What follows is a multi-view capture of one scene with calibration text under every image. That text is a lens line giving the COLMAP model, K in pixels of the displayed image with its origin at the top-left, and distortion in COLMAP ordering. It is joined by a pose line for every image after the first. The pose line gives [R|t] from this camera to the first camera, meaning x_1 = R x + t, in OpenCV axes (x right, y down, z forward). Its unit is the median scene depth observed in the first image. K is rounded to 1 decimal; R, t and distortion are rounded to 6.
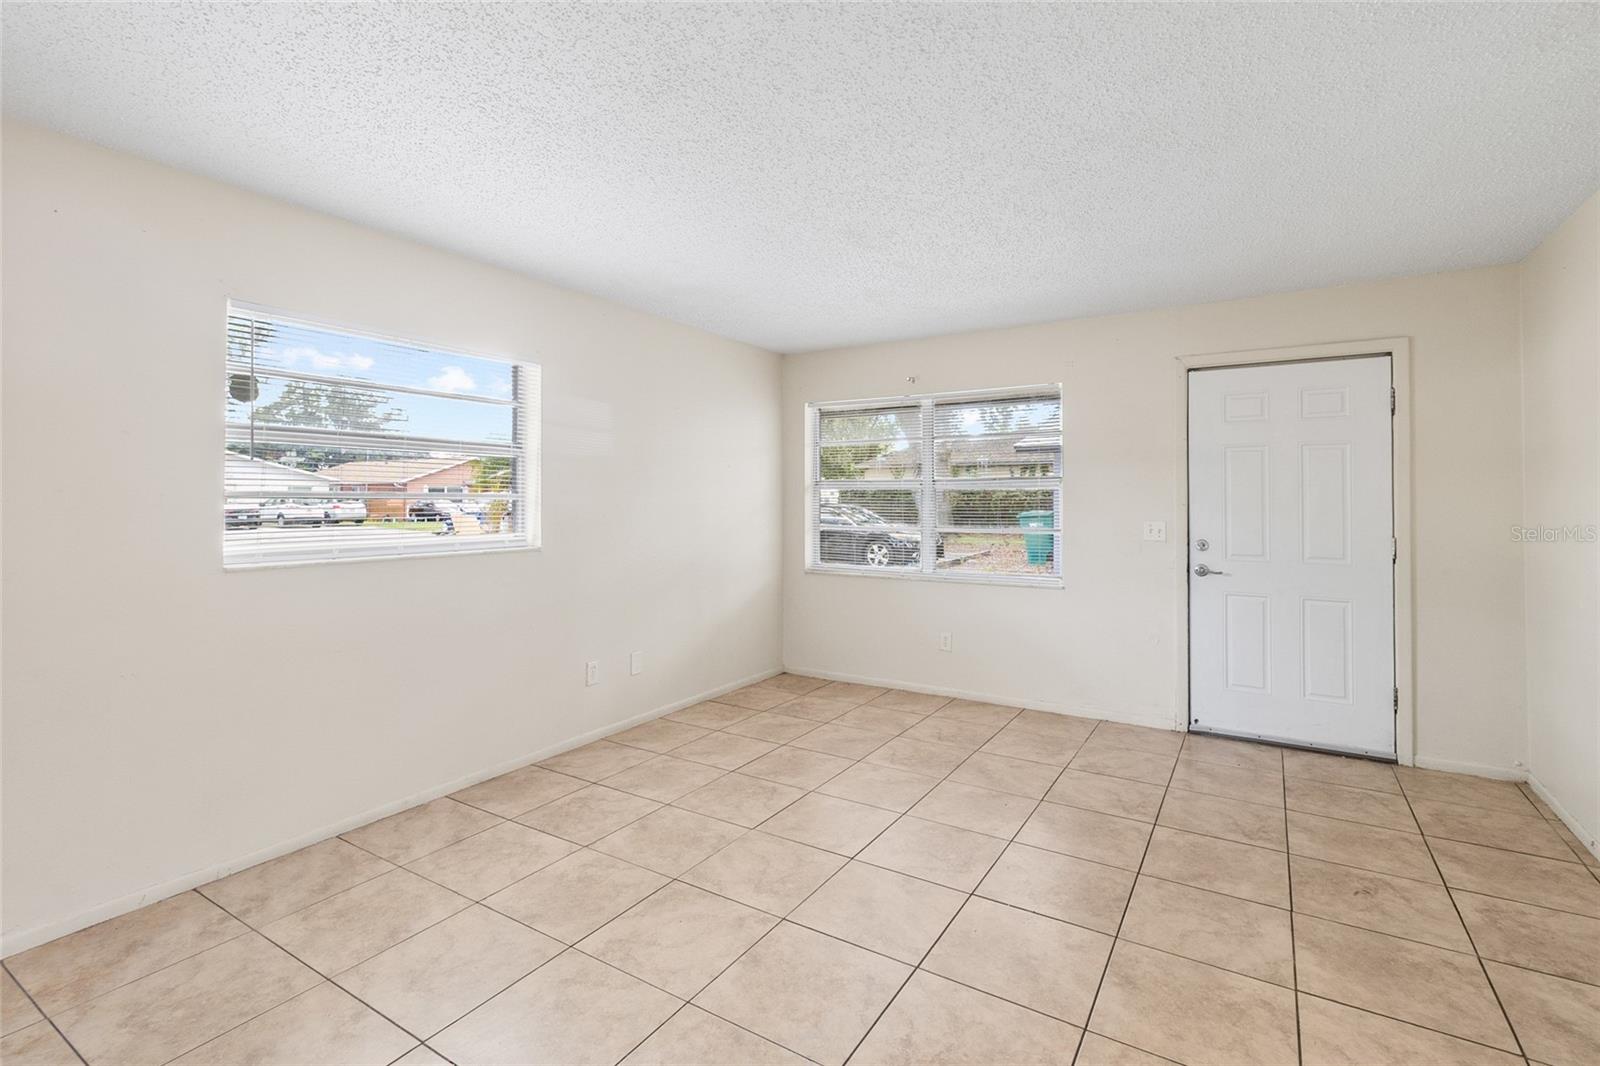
lens RADIAL K [[741.4, 0, 814.2], [0, 741.4, 490.2], [0, 0, 1]] dist [0.001295, -0.001009]
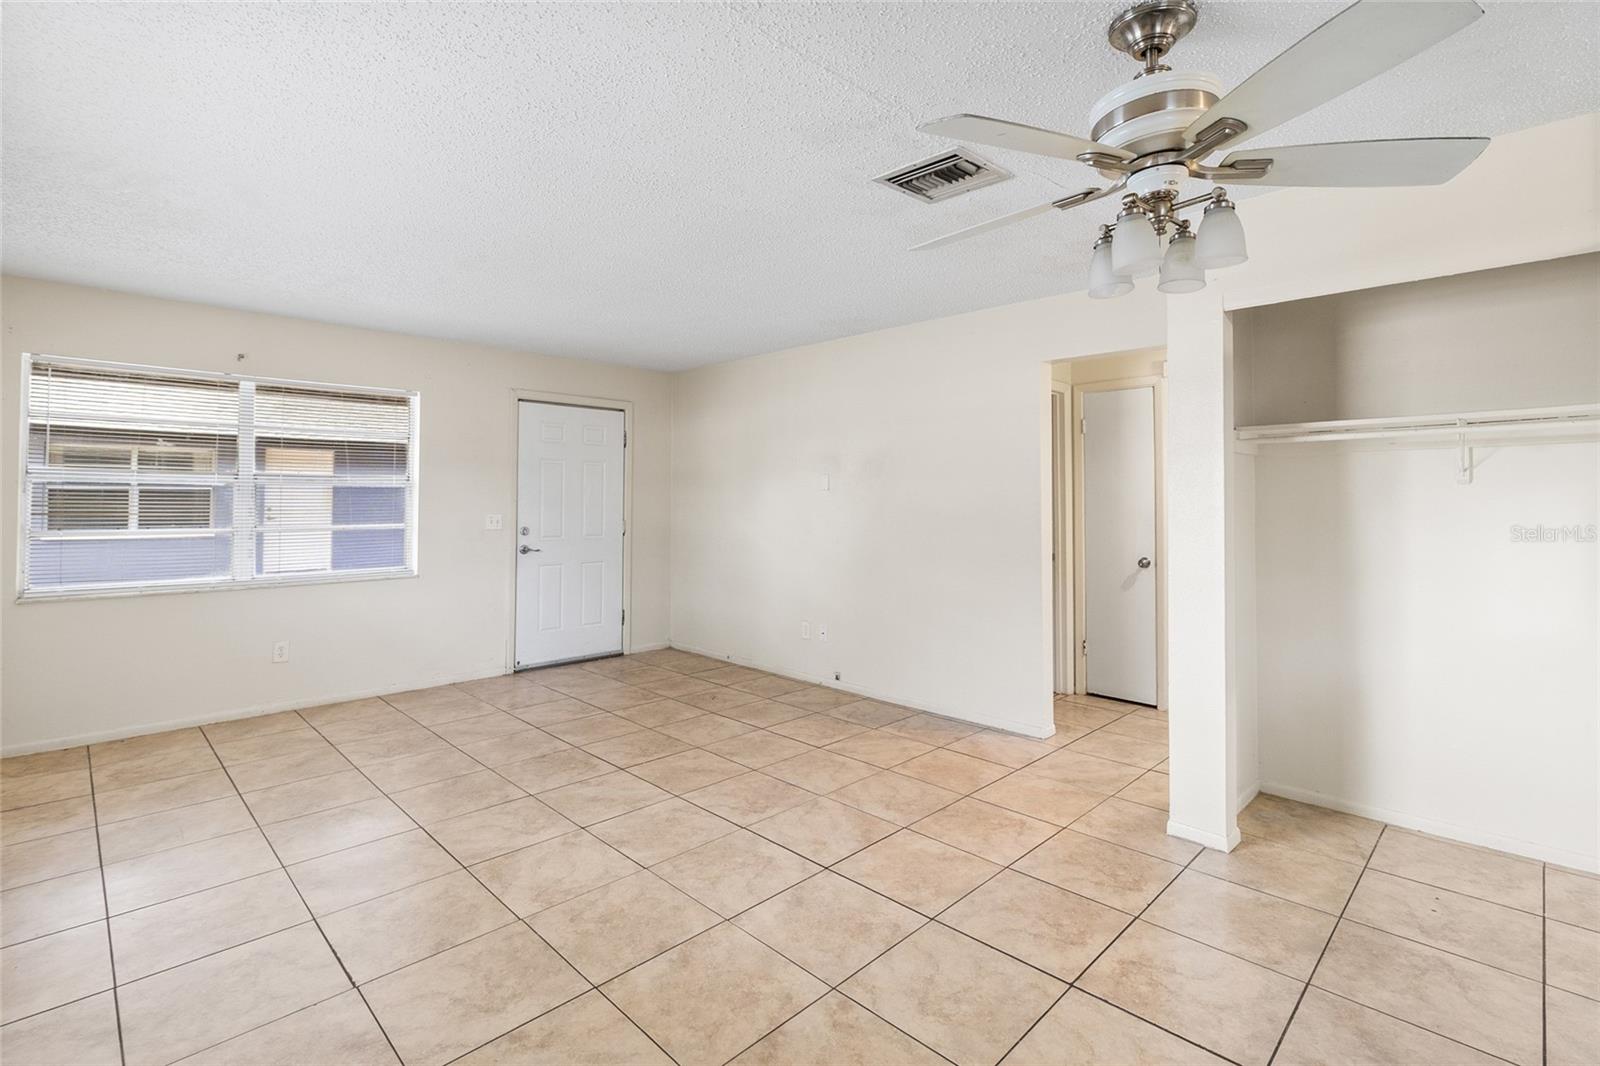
lens RADIAL K [[741.4, 0, 805.3], [0, 741.4, 480.2], [0, 0, 1]] dist [0.001295, -0.001009]
pose [[0.228071, 0.024367, 0.973340, -0.761838], [-0.013335, 0.999671, -0.021901, 0.005062], [-0.973553, -0.007985, 0.228321, 0.219023]]
